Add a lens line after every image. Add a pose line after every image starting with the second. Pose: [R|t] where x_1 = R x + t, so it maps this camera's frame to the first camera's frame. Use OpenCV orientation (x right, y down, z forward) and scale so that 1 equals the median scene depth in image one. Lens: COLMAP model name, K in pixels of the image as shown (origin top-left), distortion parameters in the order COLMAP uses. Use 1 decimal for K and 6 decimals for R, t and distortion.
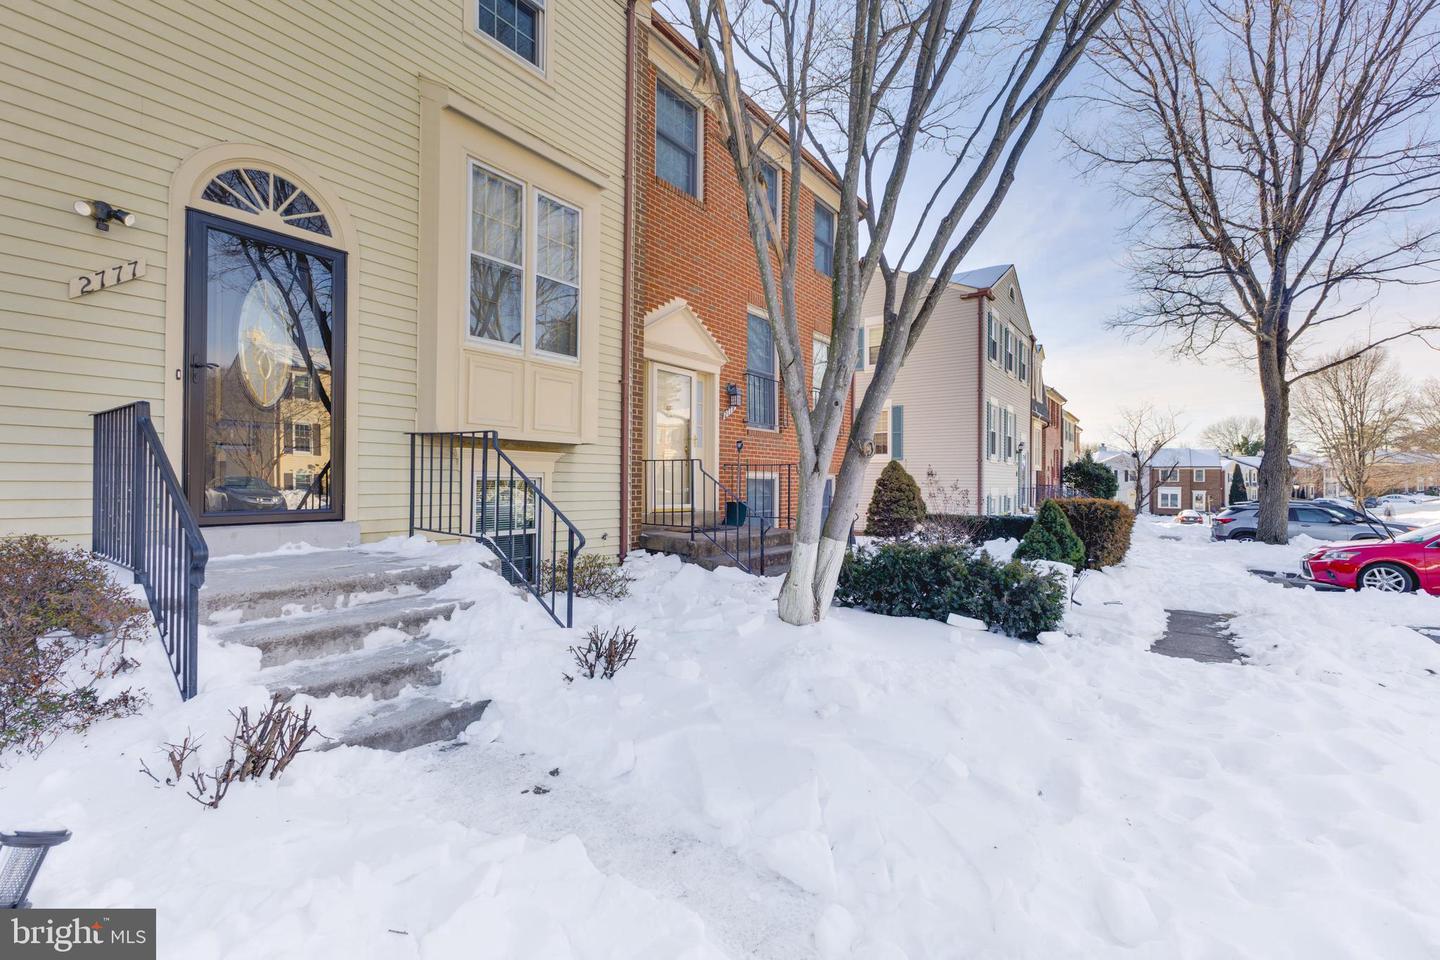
lens RADIAL K [[640.2, 0, 718.3], [0, 640.2, 477.1], [0, 0, 1]] dist [0.012350, 0.000274]
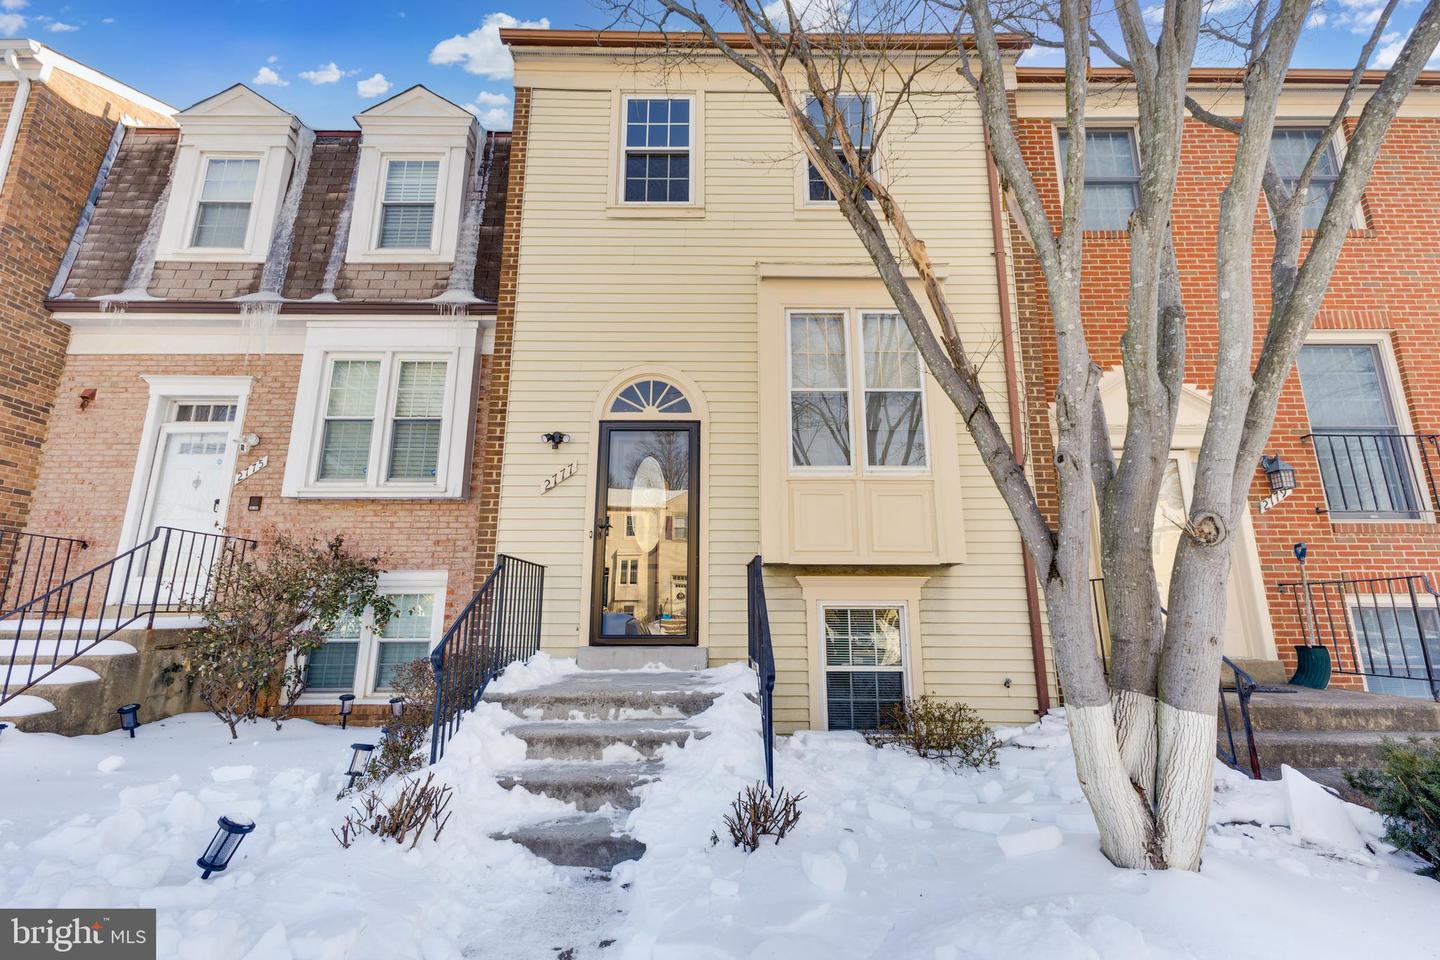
lens RADIAL K [[640.2, 0, 718.3], [0, 640.2, 477.1], [0, 0, 1]] dist [0.012350, 0.000274]
pose [[0.579764, -0.182550, -0.794071, 0.505639], [0.006743, 0.975620, -0.219363, 0.031680], [0.814756, 0.121824, 0.566861, 0.442418]]
